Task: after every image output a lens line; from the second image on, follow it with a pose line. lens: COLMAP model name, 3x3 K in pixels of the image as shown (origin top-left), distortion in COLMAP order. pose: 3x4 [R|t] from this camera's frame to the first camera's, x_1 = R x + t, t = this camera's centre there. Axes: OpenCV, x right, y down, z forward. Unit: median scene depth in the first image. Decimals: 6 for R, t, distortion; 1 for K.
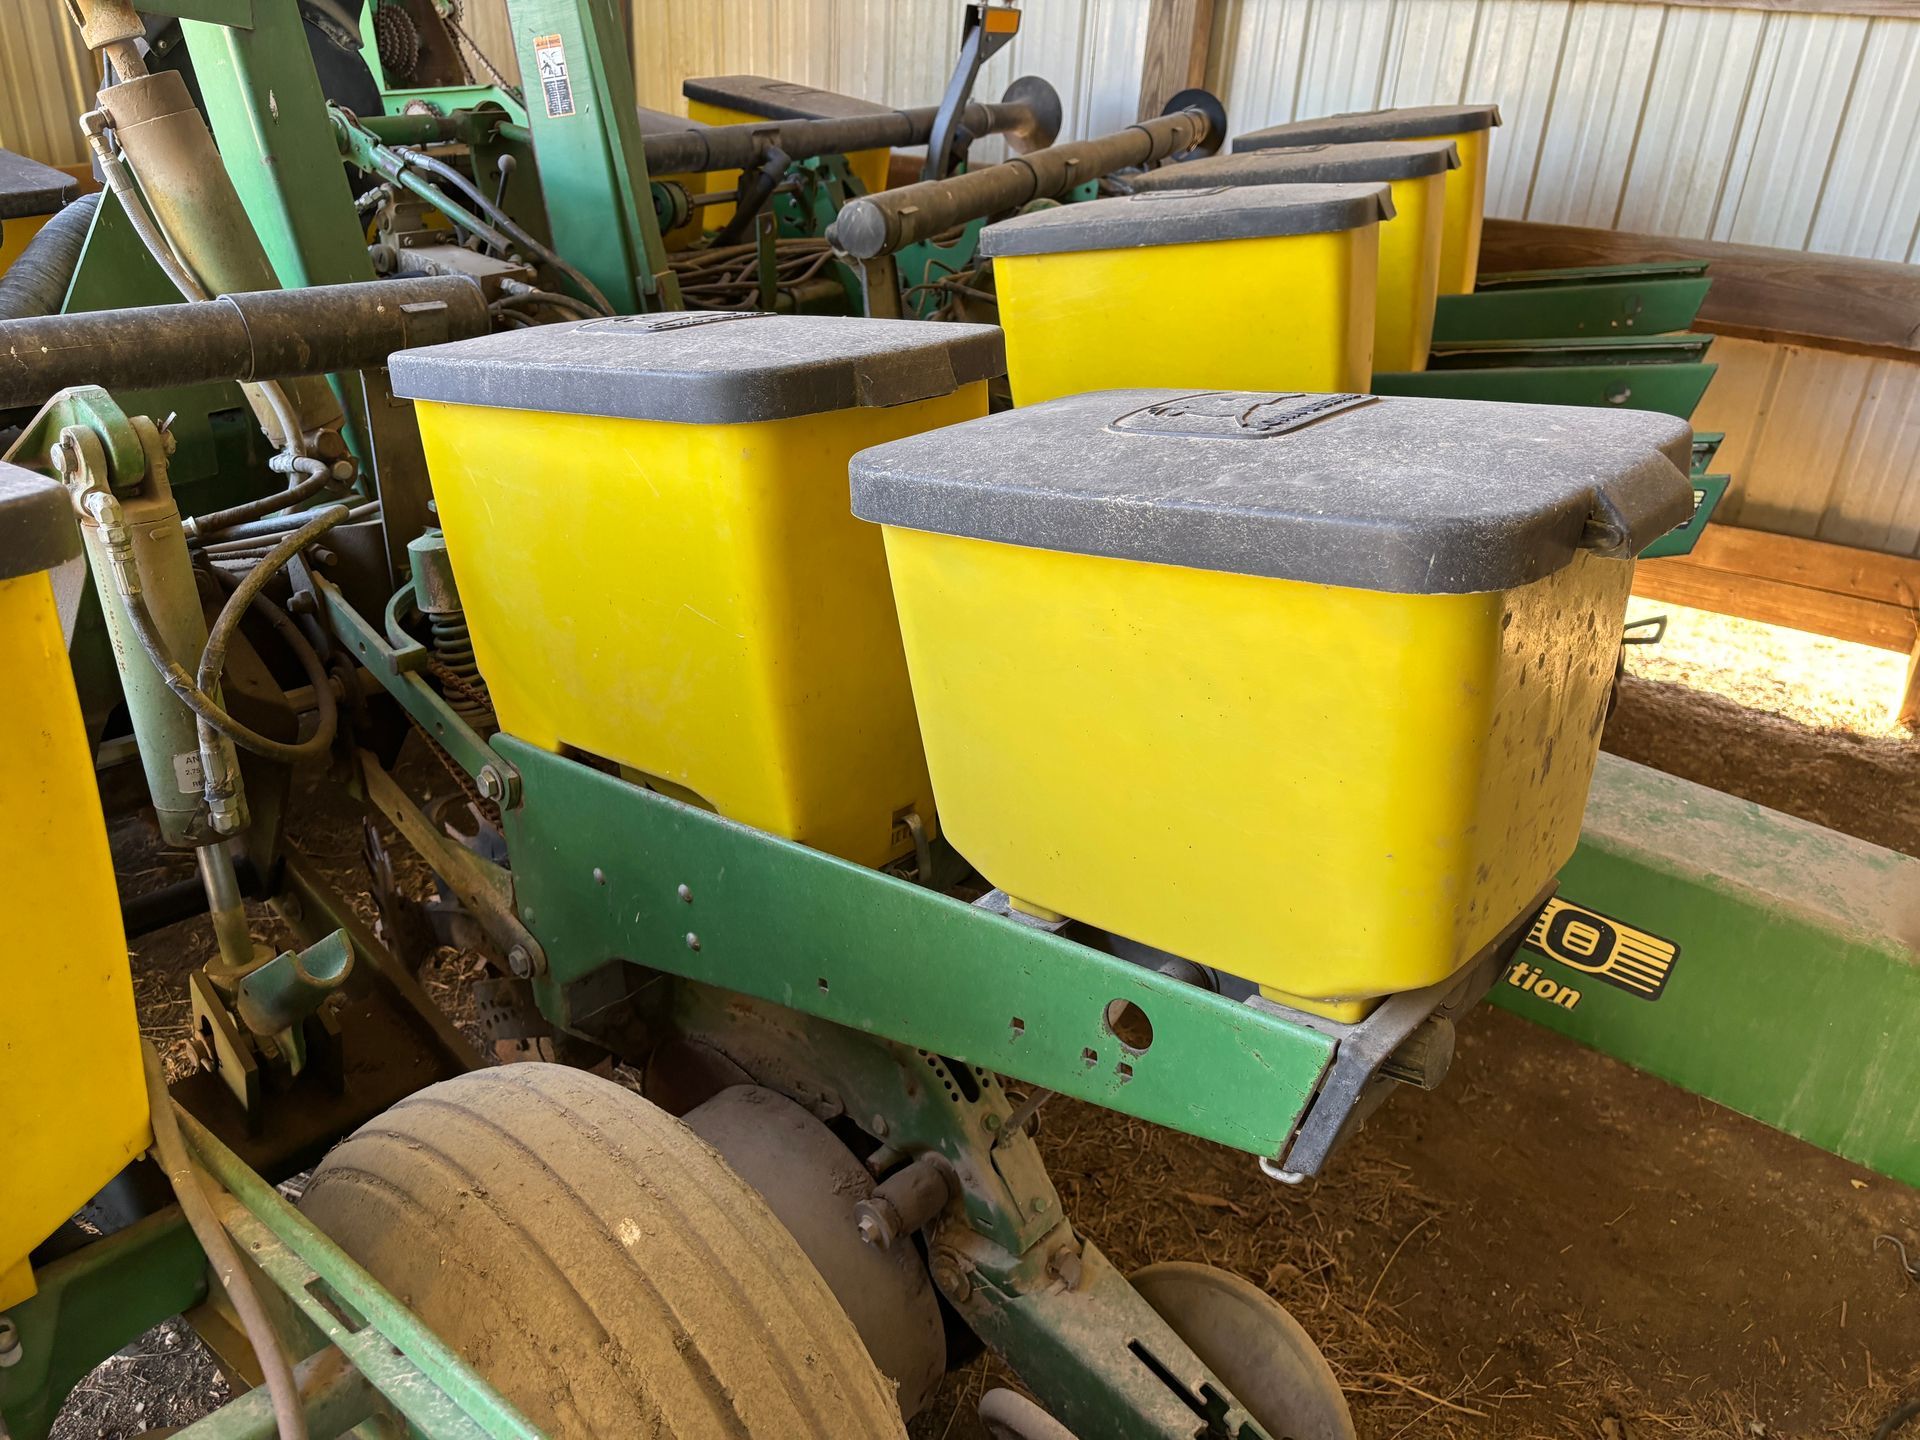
lens RADIAL K [[1459.8, 0, 966.3], [0, 1459.8, 720.3], [0, 0, 1]] dist [0.047055, -0.051814]
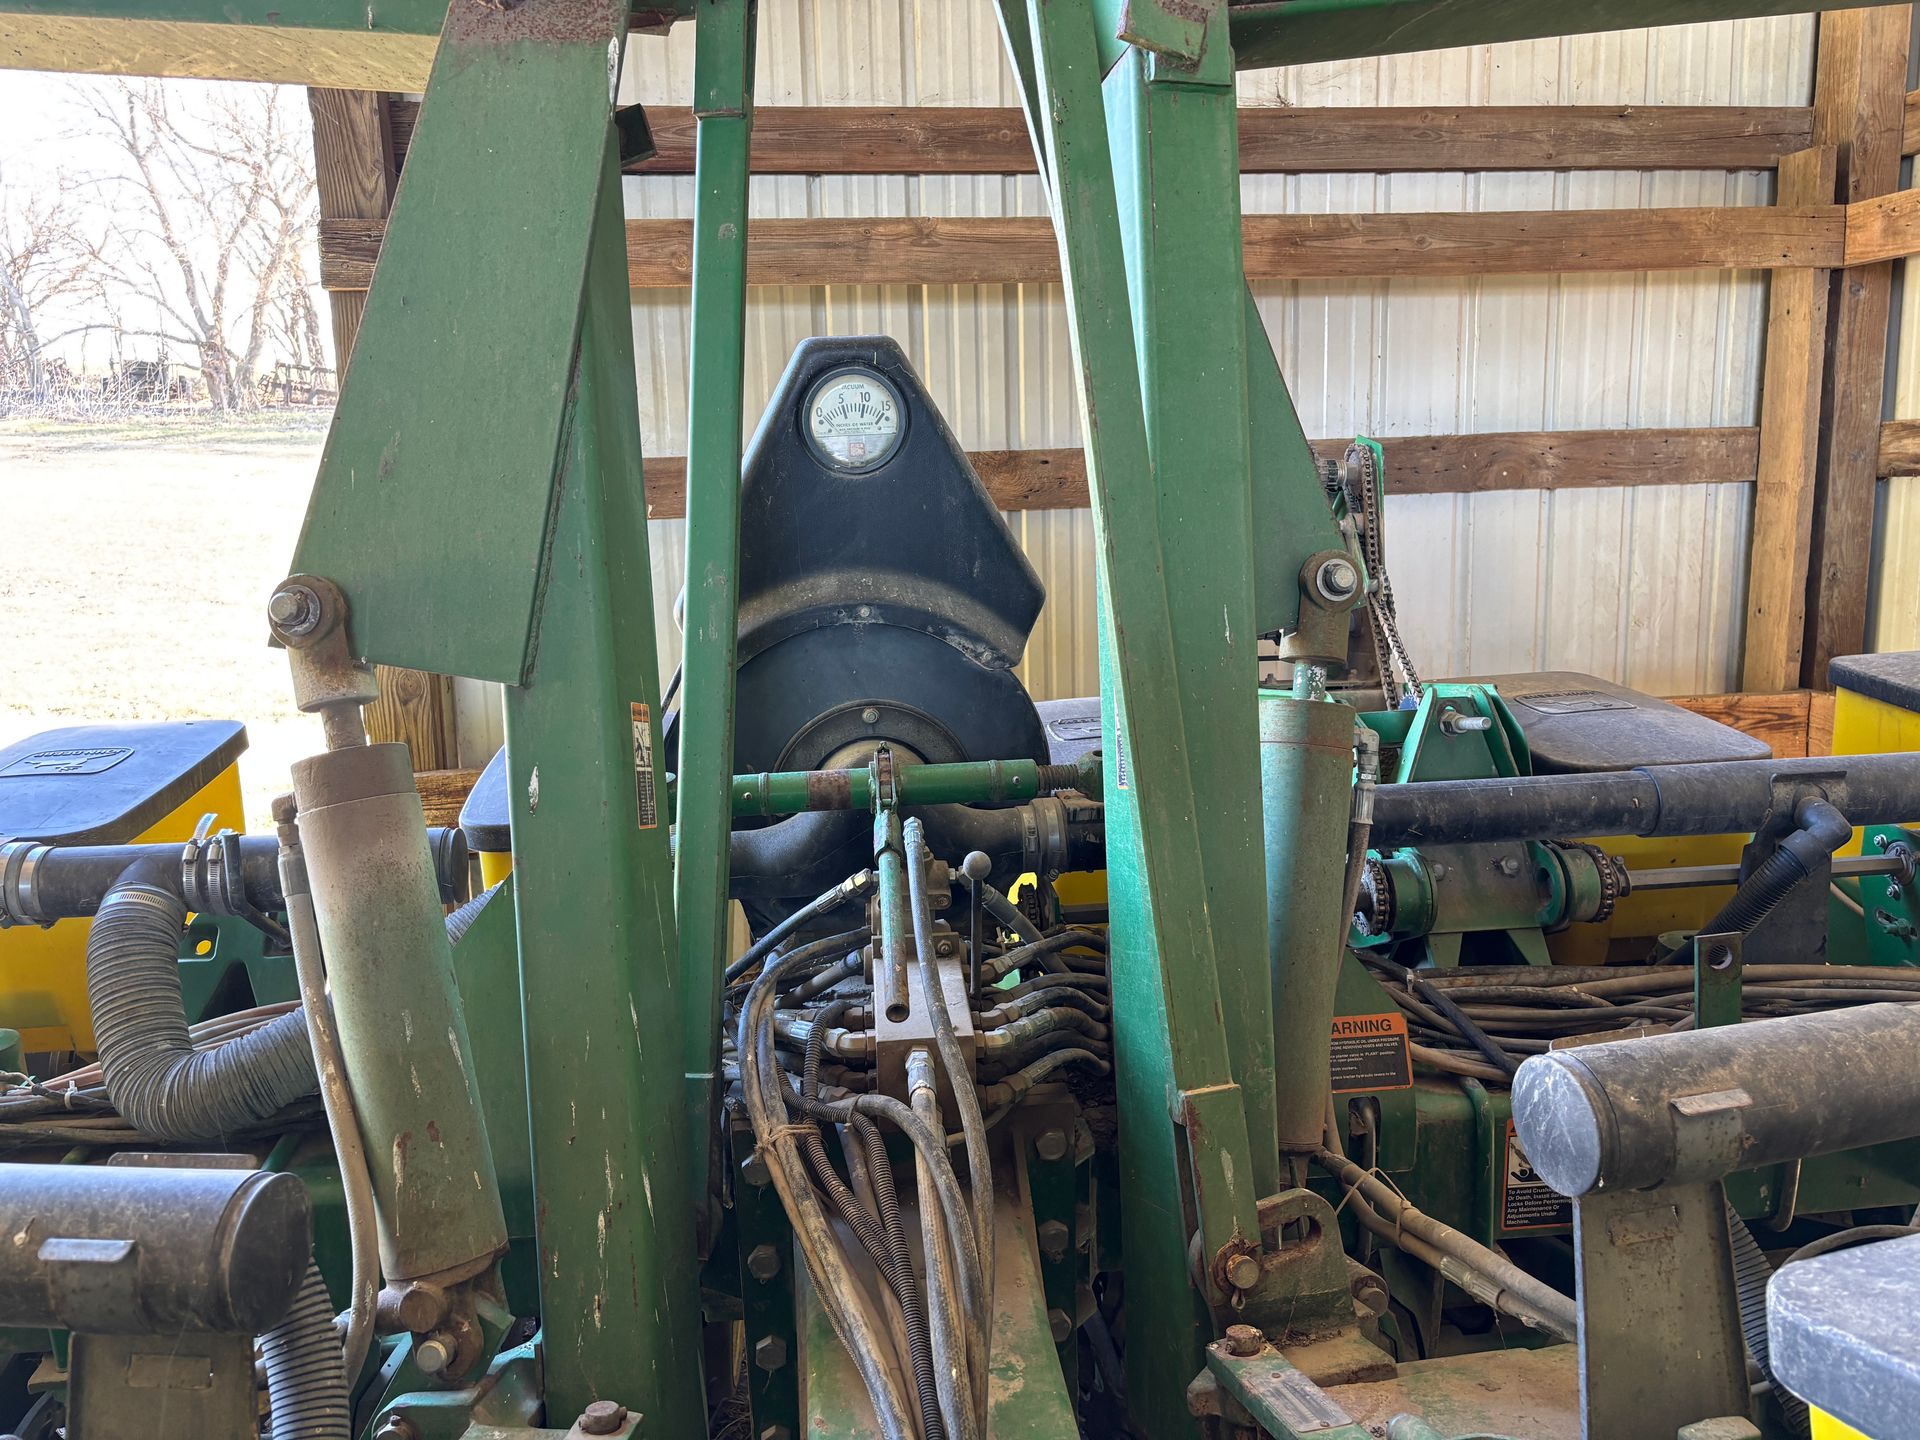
lens RADIAL K [[1459.8, 0, 929.7], [0, 1459.8, 701.6], [0, 0, 1]] dist [0.047055, -0.051814]
pose [[0.609367, 0.046368, -0.791532, 0.101633], [-0.304990, 0.935188, -0.180015, -0.227844], [0.731884, 0.351104, 0.584014, 0.426381]]
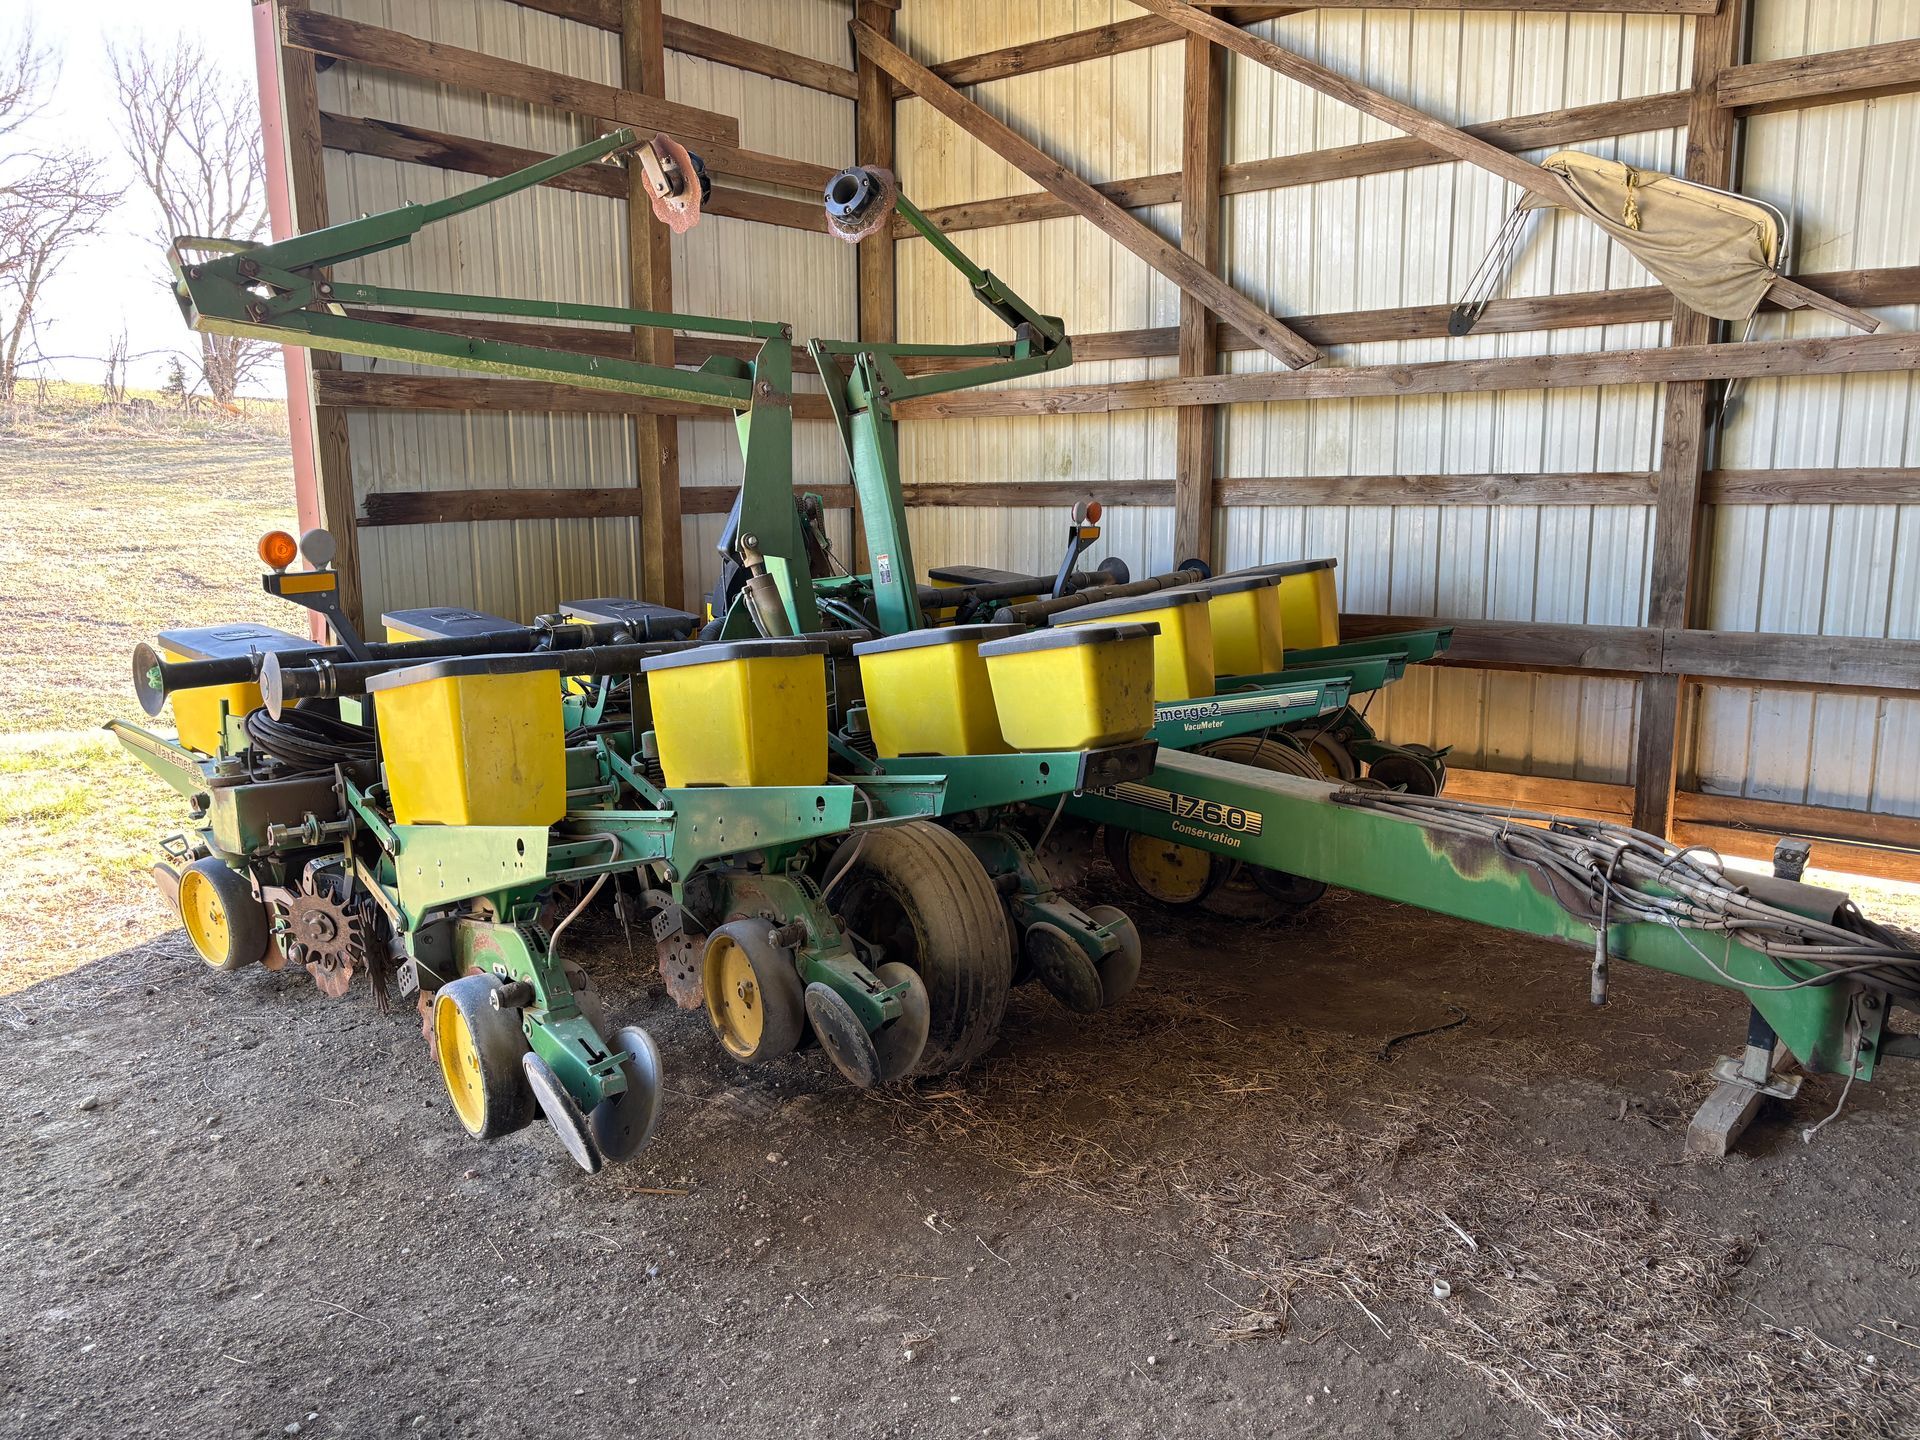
lens RADIAL K [[1459.8, 0, 952.9], [0, 1459.8, 721.5], [0, 0, 1]] dist [0.047055, -0.051814]
pose [[0.987931, -0.038516, -0.150028, 0.146530], [-0.008406, 0.953832, -0.300222, 0.405260], [0.154665, 0.297859, 0.941997, -0.908491]]
